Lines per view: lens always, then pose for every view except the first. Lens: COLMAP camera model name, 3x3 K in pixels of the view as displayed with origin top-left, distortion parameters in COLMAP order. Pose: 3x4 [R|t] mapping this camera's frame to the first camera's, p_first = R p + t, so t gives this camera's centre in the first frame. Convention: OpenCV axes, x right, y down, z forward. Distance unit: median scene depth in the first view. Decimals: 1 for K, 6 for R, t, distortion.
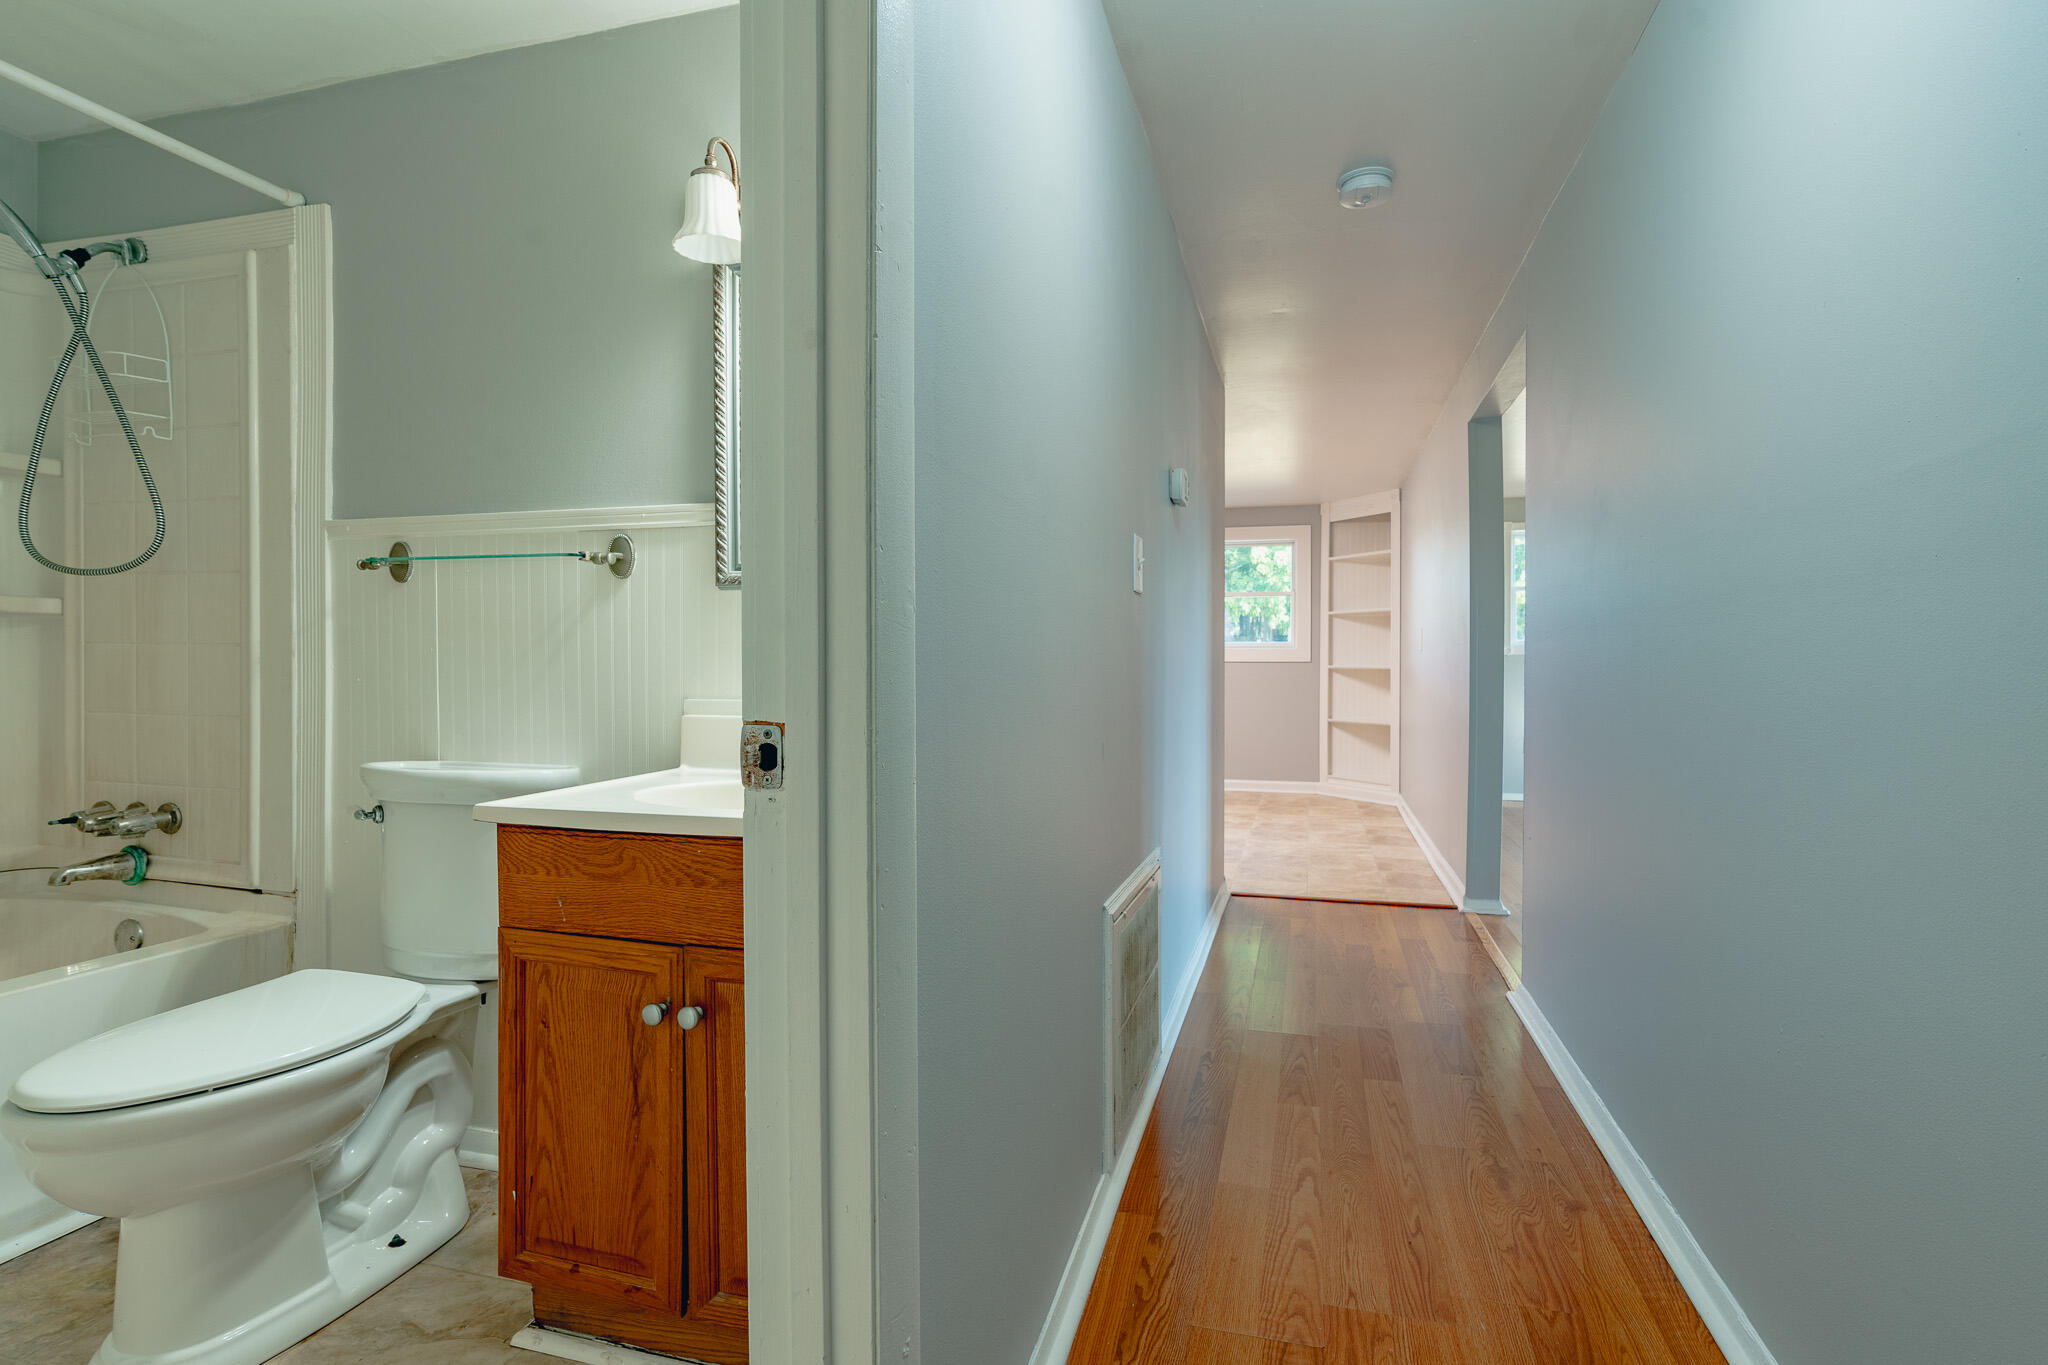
lens RADIAL K [[931.1, 0, 1042.0], [0, 931.1, 681.0], [0, 0, 1]] dist [-0.009195, 0.002819]
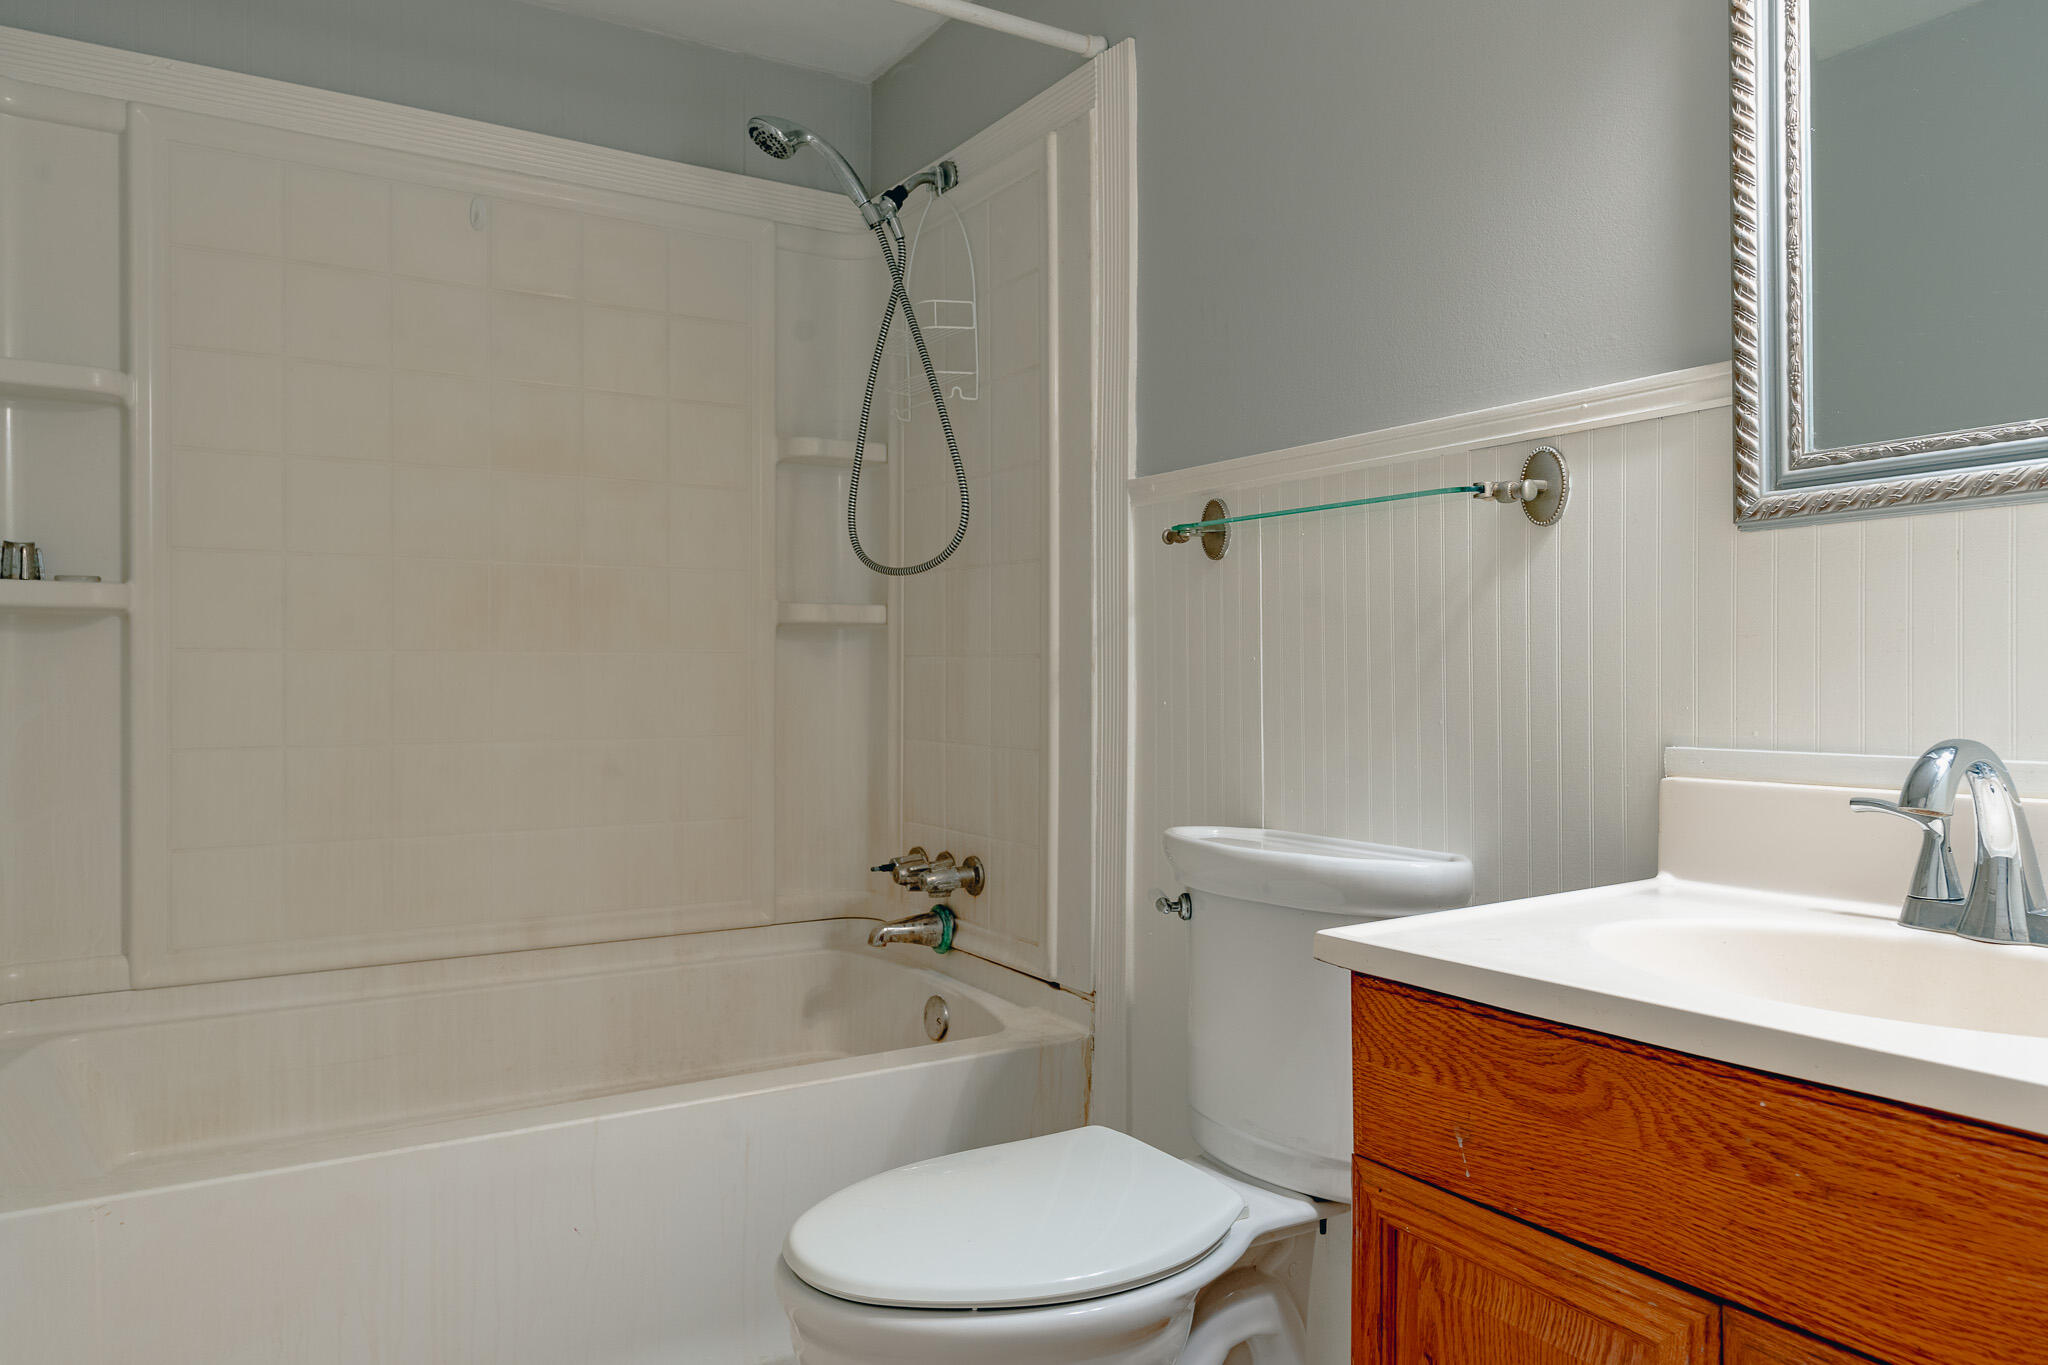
lens RADIAL K [[1375.8, 0, 1028.0], [0, 1375.8, 681.4], [0, 0, 1]] dist [-0.001154, 0.002001]
pose [[0.734005, -0.003791, -0.679134, -0.120147], [-0.004920, 0.999928, -0.010899, -0.006581], [0.679127, 0.011342, 0.733934, 0.185923]]
